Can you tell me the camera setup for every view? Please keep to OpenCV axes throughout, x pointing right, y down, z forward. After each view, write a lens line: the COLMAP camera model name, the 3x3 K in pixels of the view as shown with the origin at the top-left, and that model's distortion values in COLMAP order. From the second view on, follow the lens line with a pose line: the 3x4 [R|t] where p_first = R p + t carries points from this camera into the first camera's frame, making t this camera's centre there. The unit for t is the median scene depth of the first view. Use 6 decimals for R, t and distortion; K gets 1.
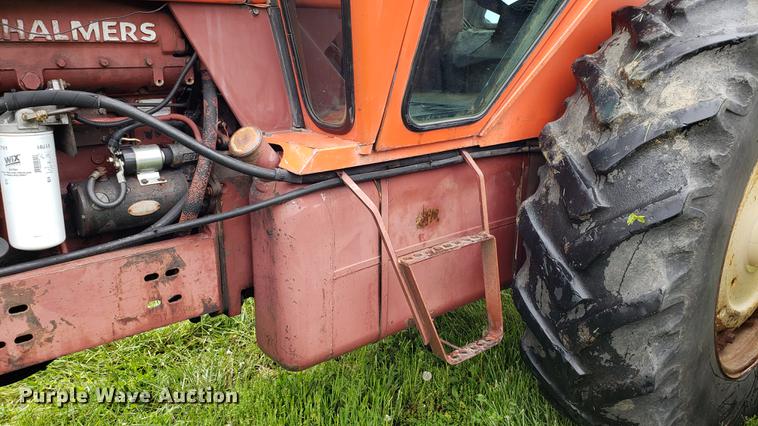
lens RADIAL K [[613.1, 0, 390.6], [0, 613.1, 220.3], [0, 0, 1]] dist [0.056504, -0.021490]
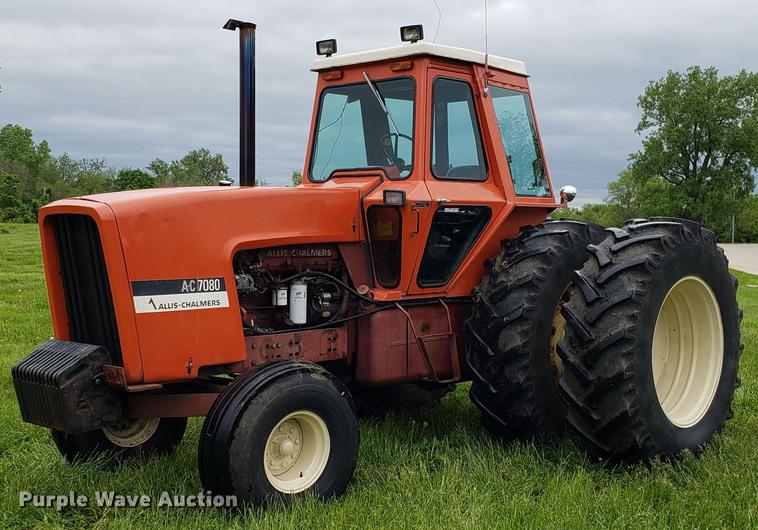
lens RADIAL K [[938.8, 0, 379.2], [0, 938.8, 277.2], [0, 0, 1]] dist [0.180755, 0.000000]
pose [[0.995636, -0.011405, 0.092618, -0.529110], [0.033684, 0.969514, -0.242712, 0.806572], [-0.087026, 0.244772, 0.965667, -2.958535]]
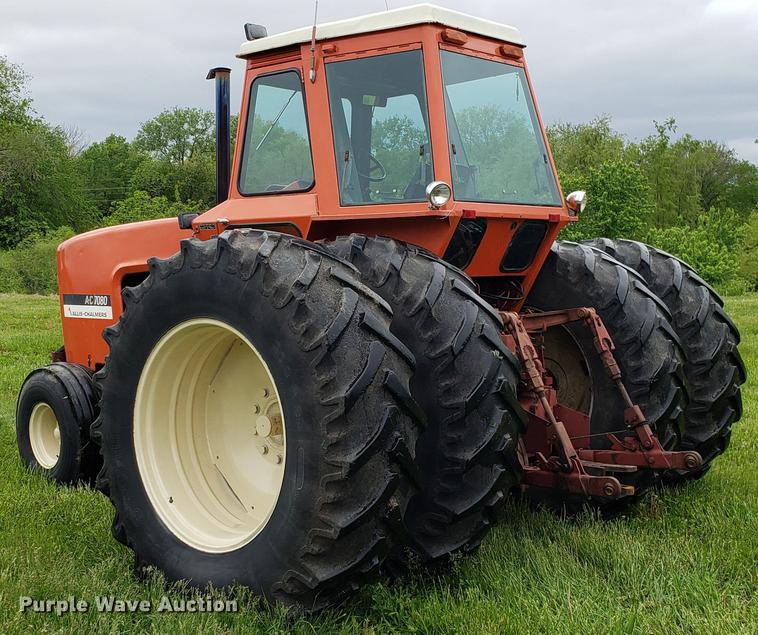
lens RADIAL K [[1089.3, 0, 380.2], [0, 1089.3, 312.1], [0, 0, 1]] dist [0.101725, 0.000000]
pose [[0.135331, 0.033761, -0.990225, 4.404081], [-0.280523, 0.959831, -0.005613, -0.311281], [0.950259, 0.278541, 0.139365, 0.986535]]
